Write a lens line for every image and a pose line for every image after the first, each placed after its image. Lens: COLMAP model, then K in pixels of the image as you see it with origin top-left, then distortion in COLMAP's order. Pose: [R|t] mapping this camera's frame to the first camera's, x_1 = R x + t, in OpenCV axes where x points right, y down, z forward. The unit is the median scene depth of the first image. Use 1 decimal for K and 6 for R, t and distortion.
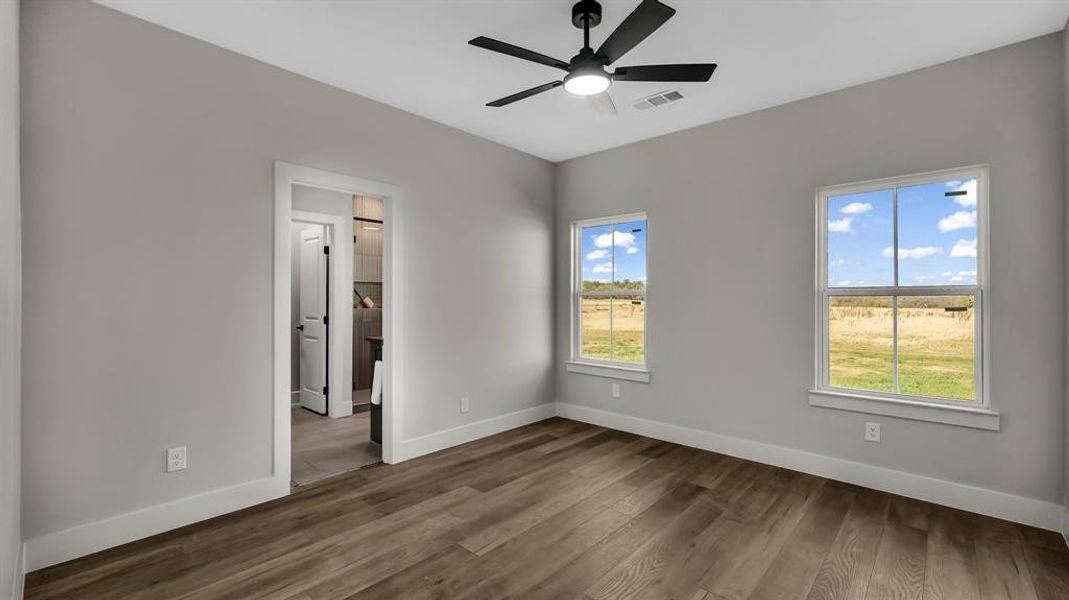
lens RADIAL K [[471.6, 0, 522.2], [0, 471.6, 296.2], [0, 0, 1]] dist [-0.000515, 0.008798]
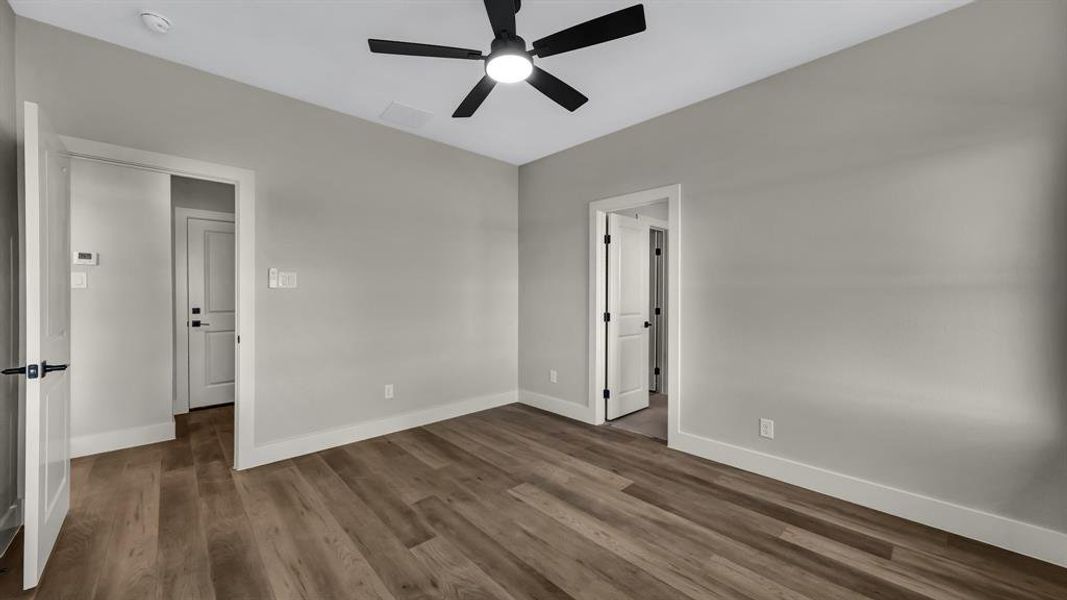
lens RADIAL K [[396.7, 0, 553.5], [0, 396.7, 298.4], [0, 0, 1]] dist [-0.000514, 0.005536]
pose [[-0.063595, 0.003937, -0.997968, 0.738275], [0.007715, 0.999964, 0.003453, 0.003974], [0.997946, -0.007480, -0.063623, 0.880225]]
